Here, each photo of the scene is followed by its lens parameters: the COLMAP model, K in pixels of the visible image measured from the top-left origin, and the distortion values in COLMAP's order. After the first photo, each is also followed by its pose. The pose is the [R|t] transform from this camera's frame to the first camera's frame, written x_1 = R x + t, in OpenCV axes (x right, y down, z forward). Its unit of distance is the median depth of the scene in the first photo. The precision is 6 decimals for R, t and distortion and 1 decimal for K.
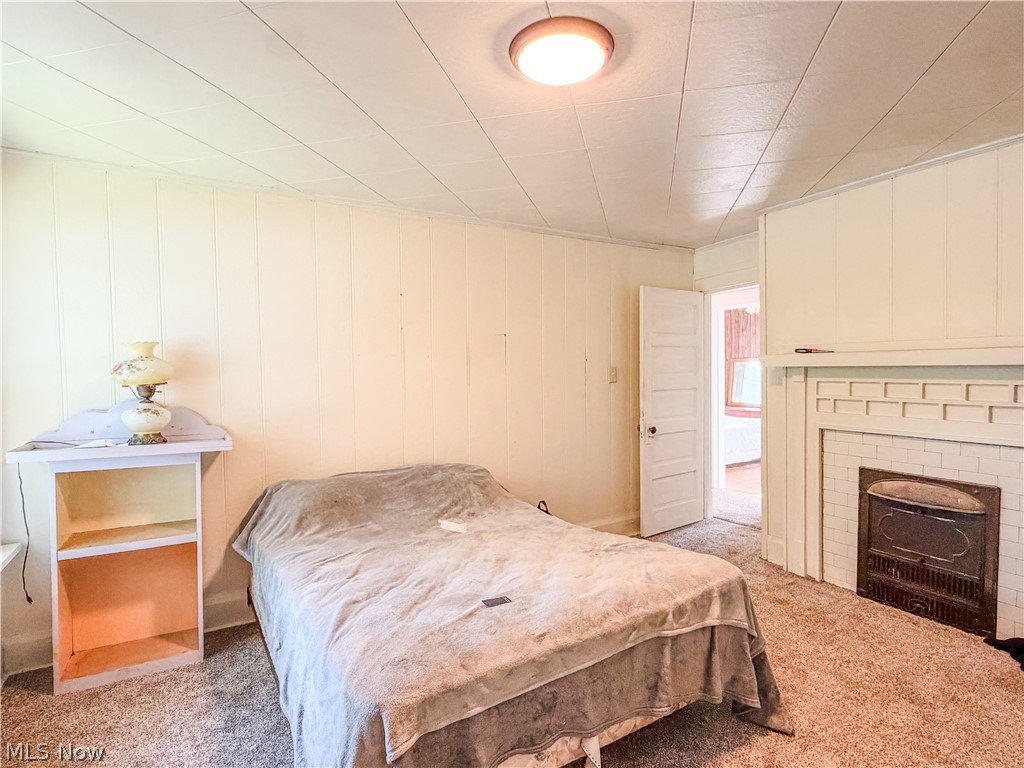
lens RADIAL K [[540.8, 0, 513.1], [0, 540.8, 383.3], [0, 0, 1]] dist [0.007302, -0.000938]
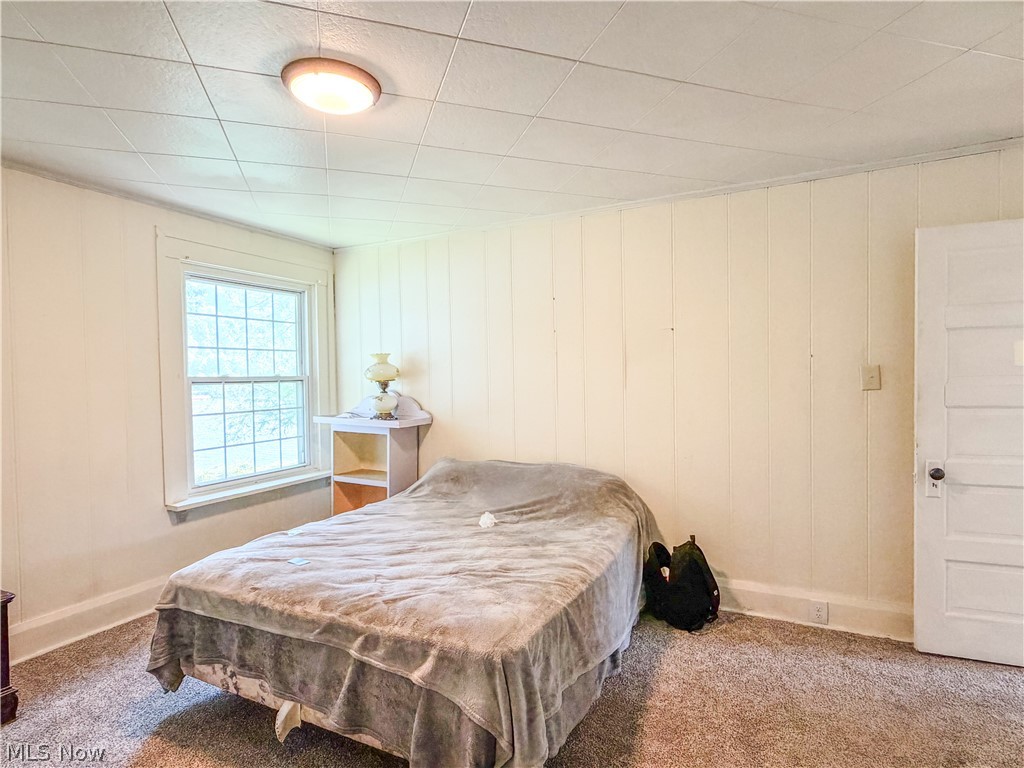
lens RADIAL K [[540.8, 0, 513.2], [0, 540.8, 383.4], [0, 0, 1]] dist [0.007302, -0.000938]
pose [[0.526143, 0.021655, -0.850121, 0.819699], [-0.015622, 0.999753, 0.015799, -0.019799], [0.850253, 0.004968, 0.526351, 0.492045]]
